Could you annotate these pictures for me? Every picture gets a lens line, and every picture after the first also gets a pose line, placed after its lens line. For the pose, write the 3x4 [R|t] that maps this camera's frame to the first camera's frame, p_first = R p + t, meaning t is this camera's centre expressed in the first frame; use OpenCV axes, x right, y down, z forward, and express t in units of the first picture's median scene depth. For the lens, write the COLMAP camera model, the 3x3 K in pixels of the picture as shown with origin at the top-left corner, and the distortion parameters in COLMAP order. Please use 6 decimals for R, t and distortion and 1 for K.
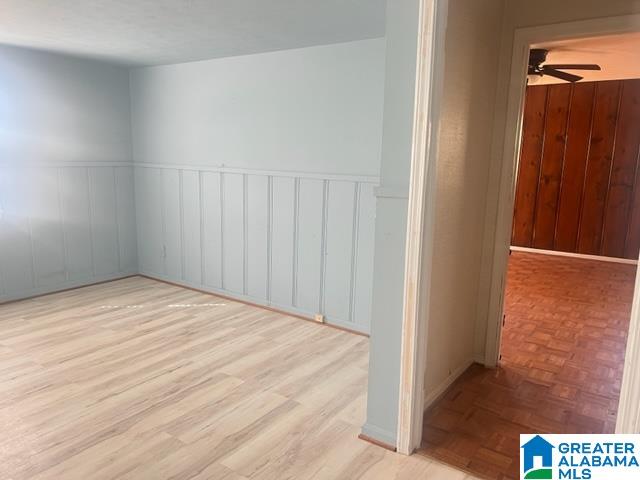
lens RADIAL K [[483.5, 0, 318.9], [0, 483.5, 239.5], [0, 0, 1]] dist [0.061173, -0.055583]
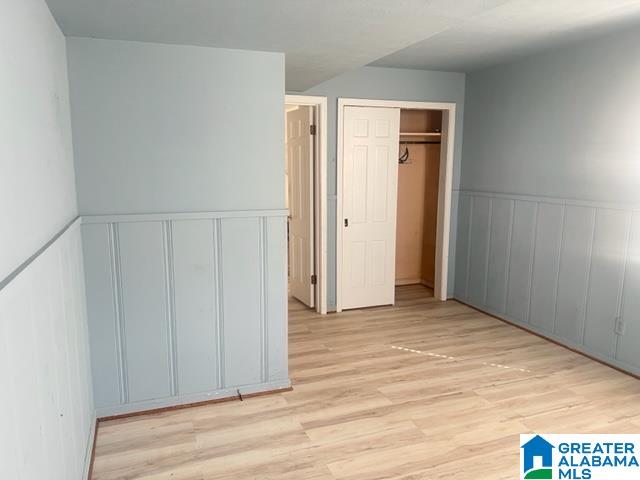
lens RADIAL K [[483.5, 0, 319.3], [0, 483.5, 240.2], [0, 0, 1]] dist [0.061173, -0.055583]
pose [[-0.825595, -0.113379, 0.552755, -0.512969], [0.075035, 0.948846, 0.306695, -0.304927], [-0.559252, 0.294681, -0.774855, 1.408622]]
